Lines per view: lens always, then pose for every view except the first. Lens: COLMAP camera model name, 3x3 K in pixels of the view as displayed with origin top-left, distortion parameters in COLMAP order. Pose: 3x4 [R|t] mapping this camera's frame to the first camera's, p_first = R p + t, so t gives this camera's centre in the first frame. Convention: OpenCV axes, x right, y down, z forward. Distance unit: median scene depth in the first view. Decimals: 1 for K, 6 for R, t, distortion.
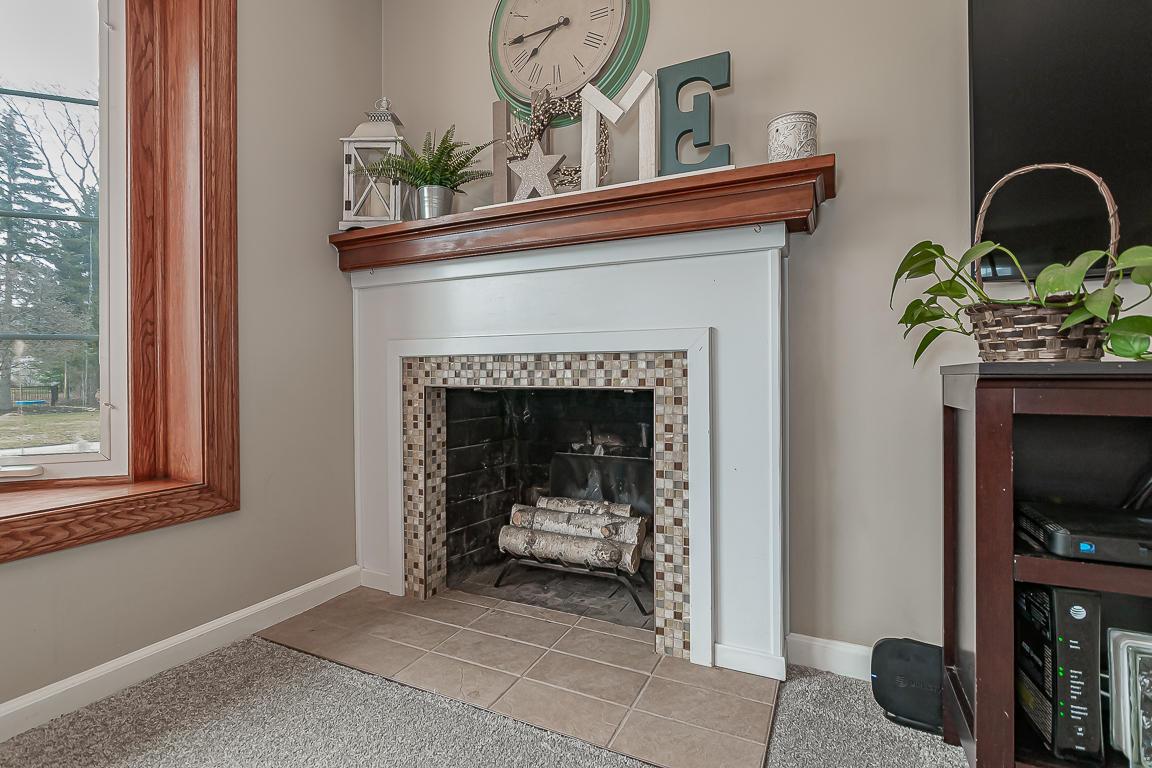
lens RADIAL K [[565.5, 0, 561.0], [0, 565.5, 376.0], [0, 0, 1]] dist [0.003370, -0.000467]
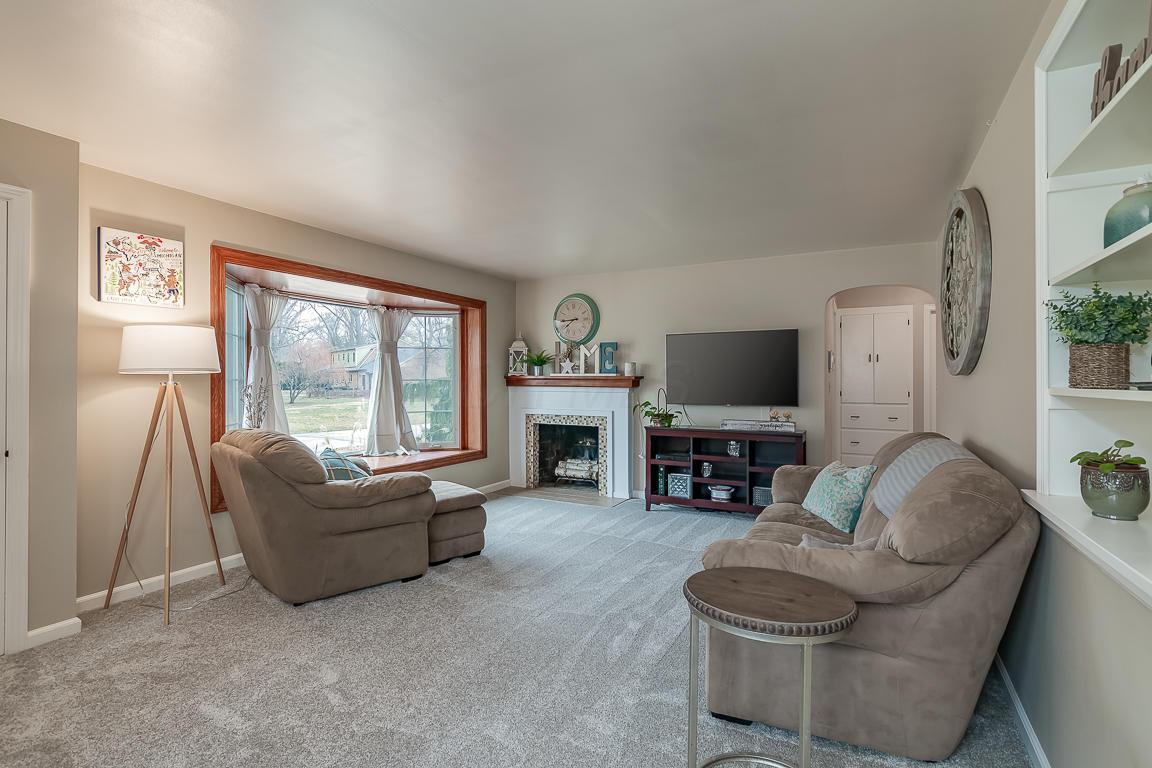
lens RADIAL K [[565.5, 0, 561.0], [0, 565.5, 376.0], [0, 0, 1]] dist [0.003370, -0.000467]
pose [[0.999079, 0.003887, -0.042722, 0.061007], [-0.004151, 0.999973, -0.006099, -0.247987], [0.042697, 0.006271, 0.999068, -2.388167]]
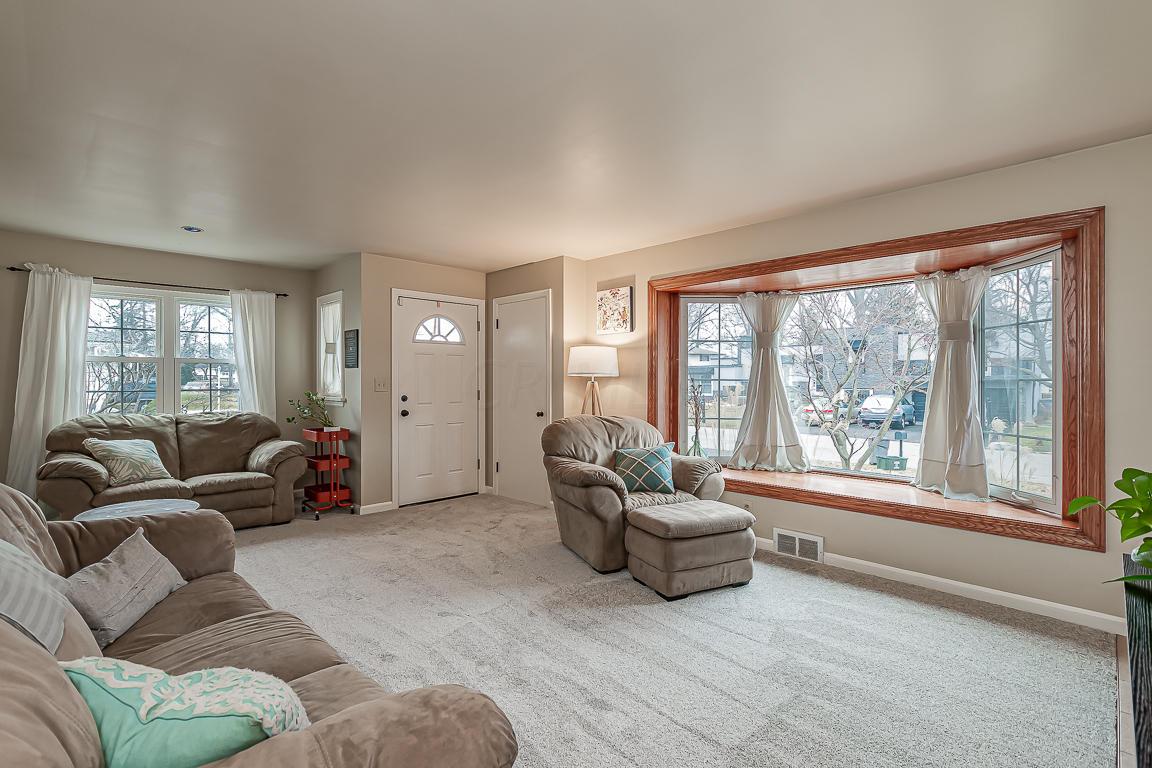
lens RADIAL K [[565.5, 0, 561.0], [0, 565.5, 376.0], [0, 0, 1]] dist [0.003370, -0.000467]
pose [[-0.360333, -0.009210, -0.932778, 1.406787], [-0.001762, 0.999956, -0.009193, -0.236098], [0.932822, -0.001669, -0.360333, 0.106790]]
